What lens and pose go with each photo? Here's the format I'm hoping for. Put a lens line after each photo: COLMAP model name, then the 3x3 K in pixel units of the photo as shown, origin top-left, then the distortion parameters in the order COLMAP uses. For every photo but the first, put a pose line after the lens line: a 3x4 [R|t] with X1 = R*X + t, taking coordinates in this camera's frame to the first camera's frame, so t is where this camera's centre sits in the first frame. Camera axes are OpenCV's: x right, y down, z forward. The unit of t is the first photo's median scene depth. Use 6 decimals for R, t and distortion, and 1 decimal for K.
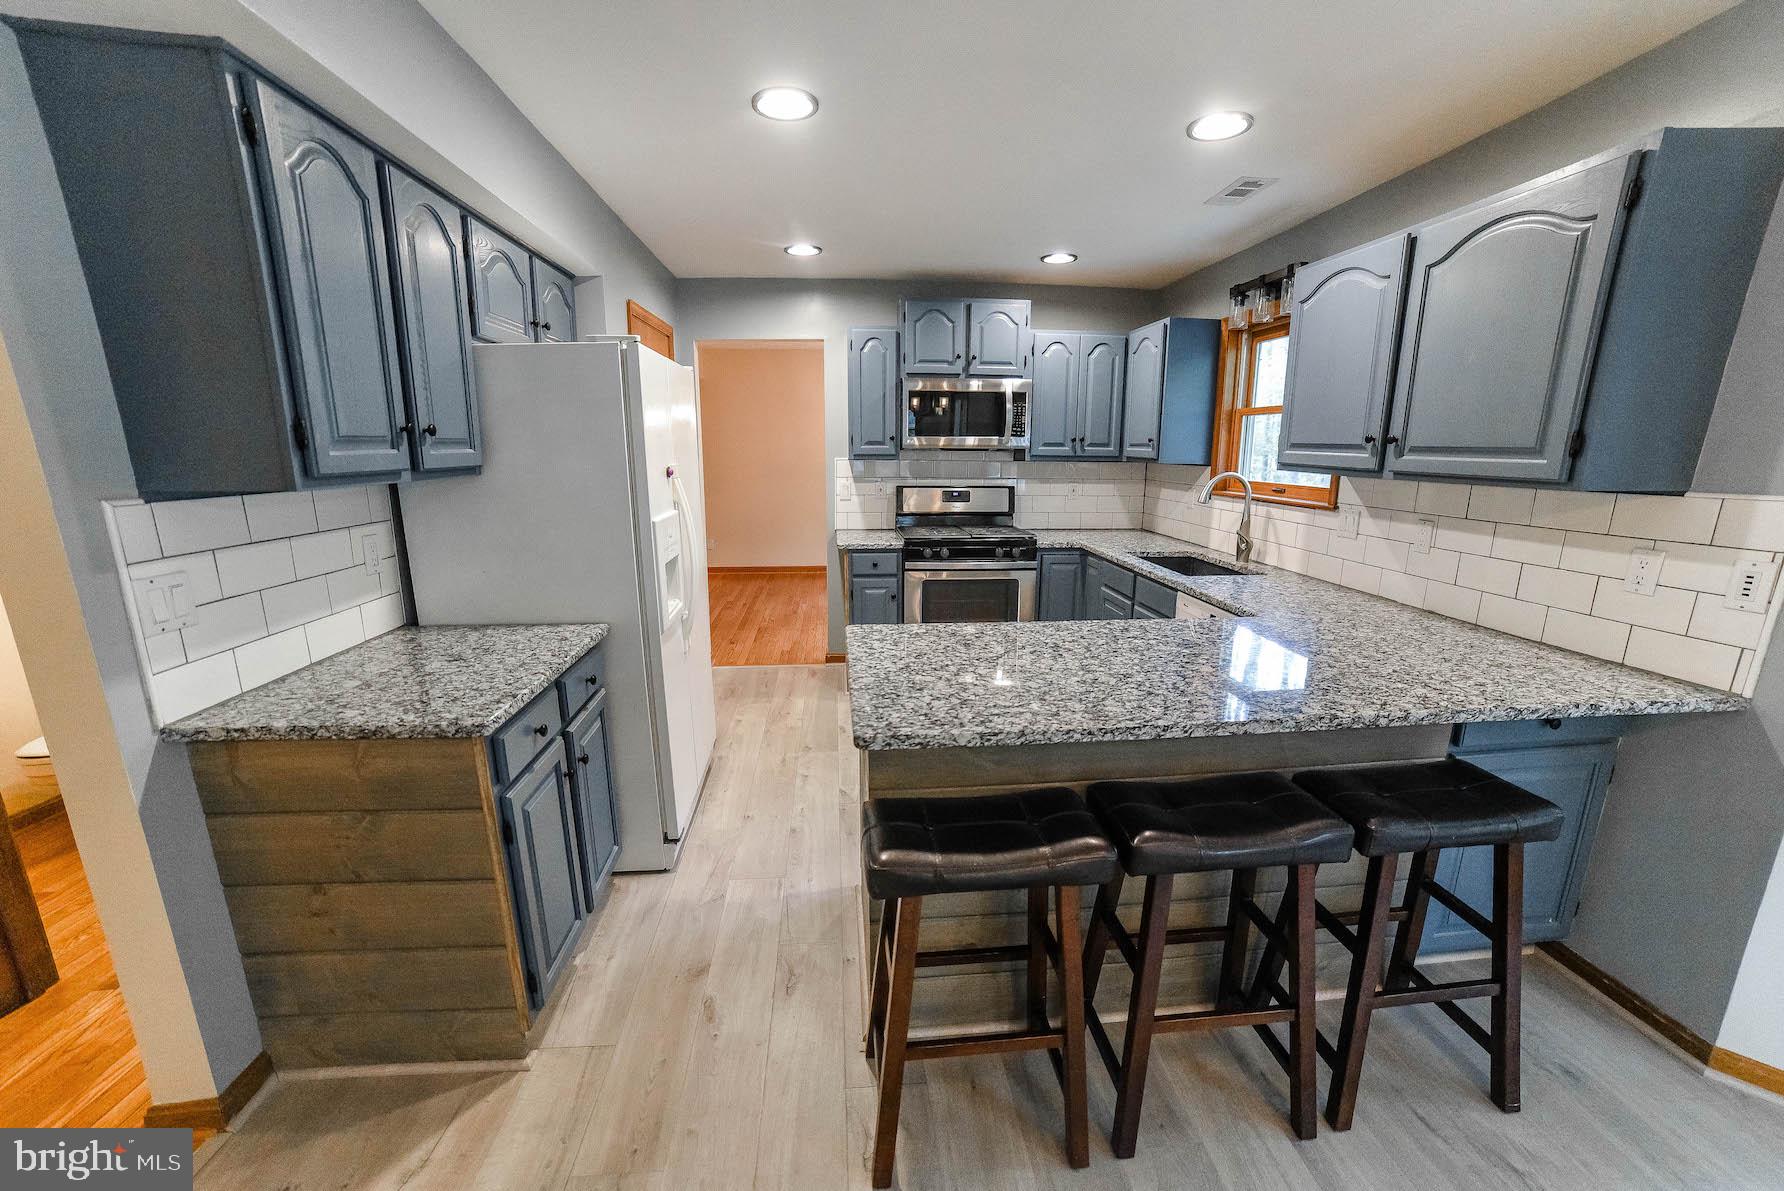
lens RADIAL K [[721.6, 0, 915.7], [0, 721.6, 605.7], [0, 0, 1]] dist [-0.077711, 0.027876]
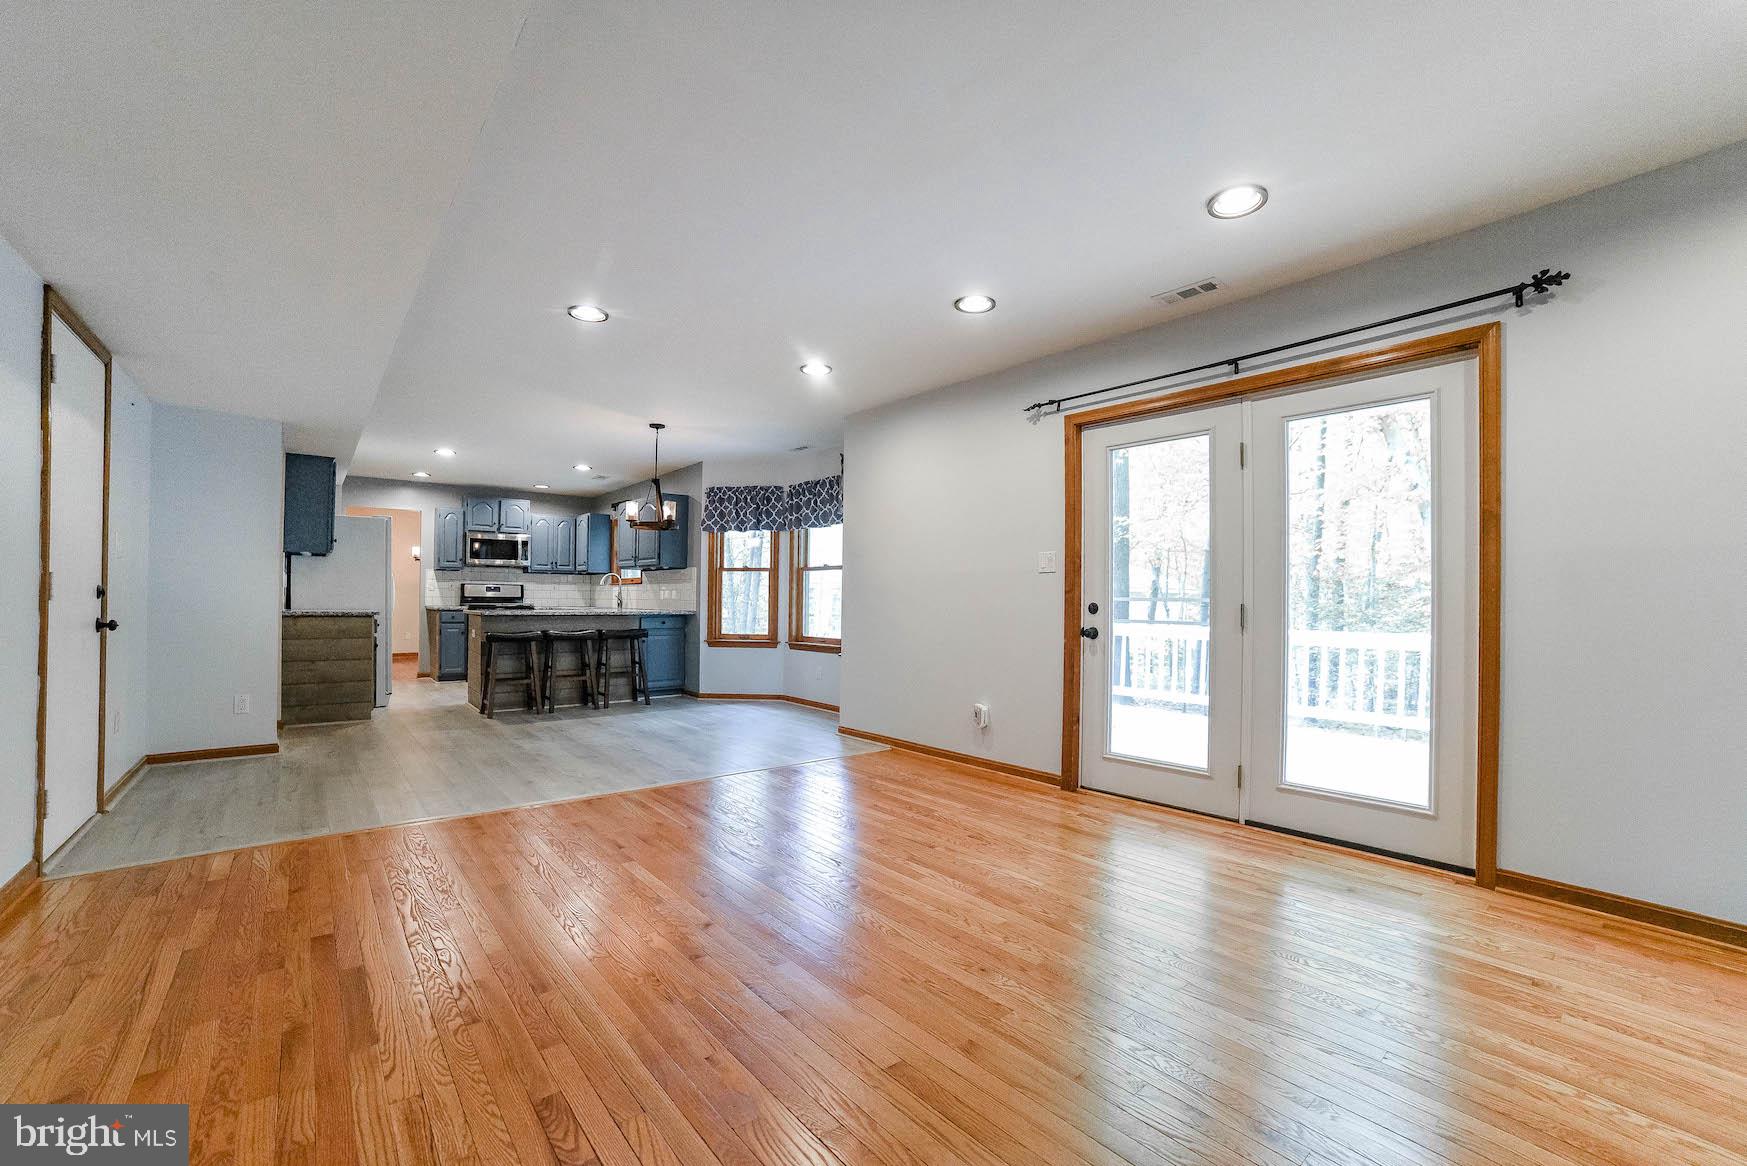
lens RADIAL K [[762.0, 0, 879.6], [0, 762.0, 597.4], [0, 0, 1]] dist [-0.066871, 0.031462]
pose [[0.845534, 0.006981, 0.533876, -0.202456], [0.112408, 0.975176, -0.190780, 0.530892], [-0.521955, 0.221323, 0.823759, -1.750655]]
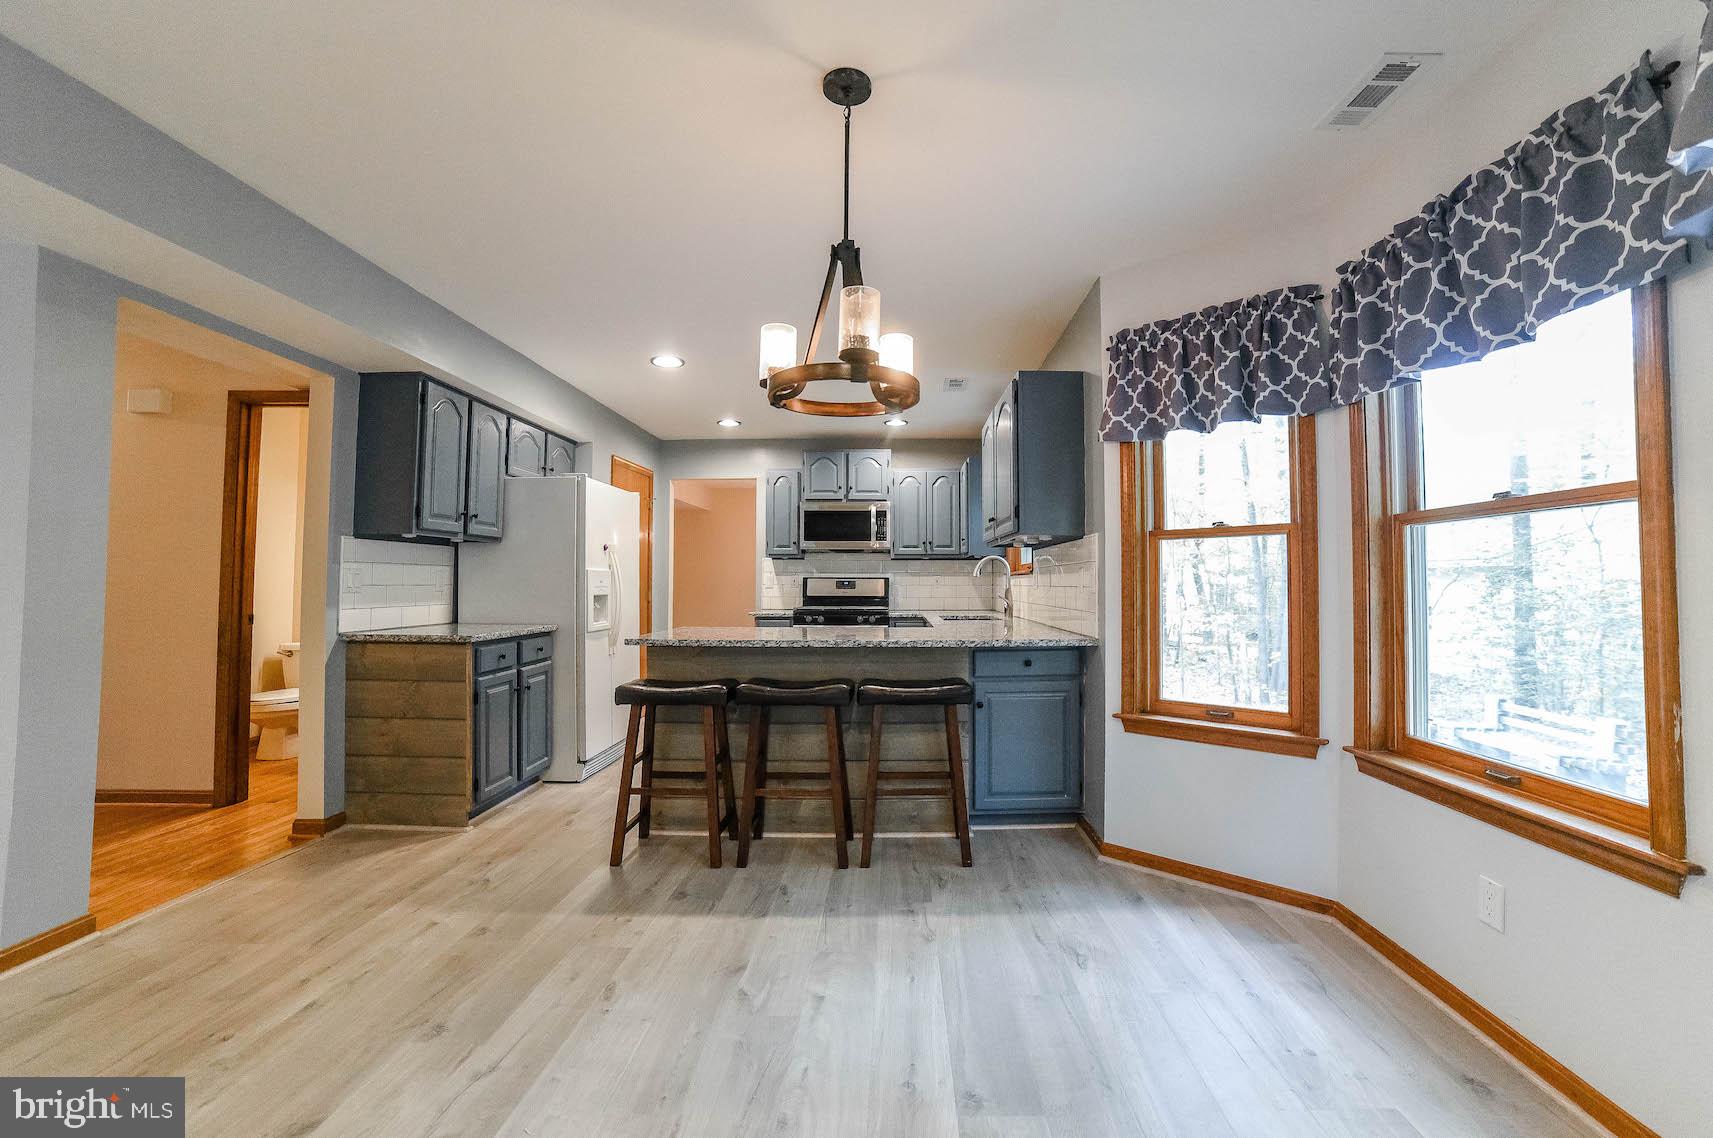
lens RADIAL K [[724.1, 0, 910.3], [0, 724.1, 557.5], [0, 0, 1]] dist [-0.055764, 0.000815]
pose [[0.995578, -0.008118, -0.093584, 0.413515], [-0.016163, 0.966594, -0.255802, 0.203024], [0.092534, 0.256183, 0.962189, -0.460828]]
